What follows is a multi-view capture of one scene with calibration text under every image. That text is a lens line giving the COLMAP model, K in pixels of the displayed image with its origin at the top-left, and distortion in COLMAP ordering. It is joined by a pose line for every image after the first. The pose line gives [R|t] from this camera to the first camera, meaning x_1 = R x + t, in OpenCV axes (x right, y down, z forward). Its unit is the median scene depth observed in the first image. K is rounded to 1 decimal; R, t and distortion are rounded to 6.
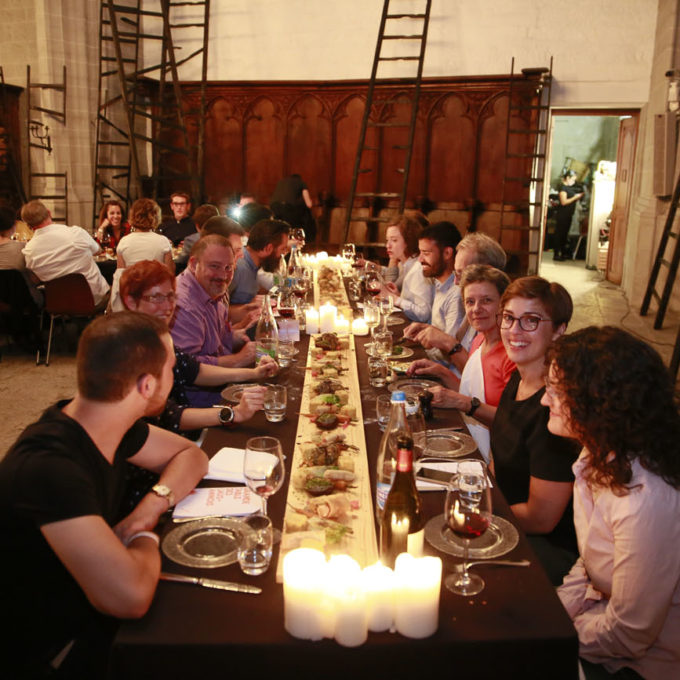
lens RADIAL K [[712.8, 0, 340.0], [0, 712.8, 338.9], [0, 0, 1]] dist [-0.060305, 0.000000]
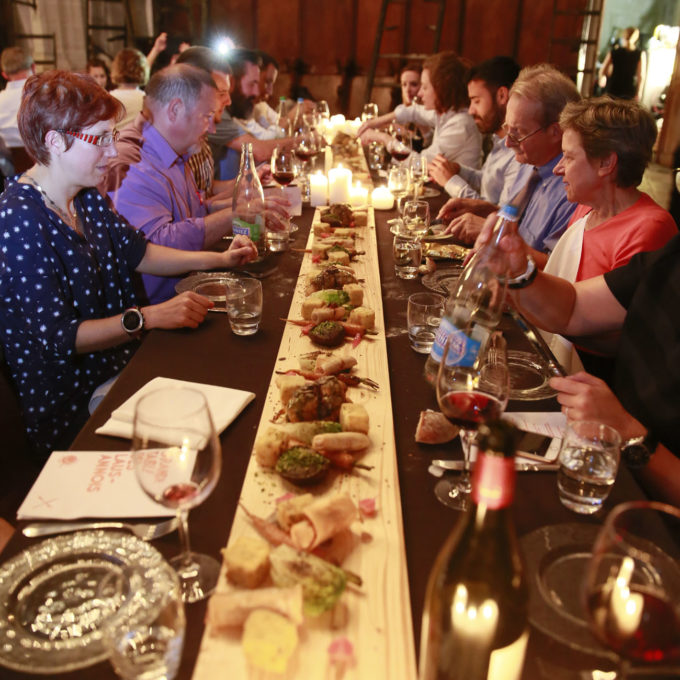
lens RADIAL K [[712.8, 0, 341.5], [0, 712.8, 341.9], [0, 0, 1]] dist [-0.060305, 0.000000]
pose [[0.999576, 0.014722, -0.025118, 0.007624], [-0.010550, 0.987252, 0.158813, 0.018129], [0.027136, -0.158481, 0.986989, 0.301732]]
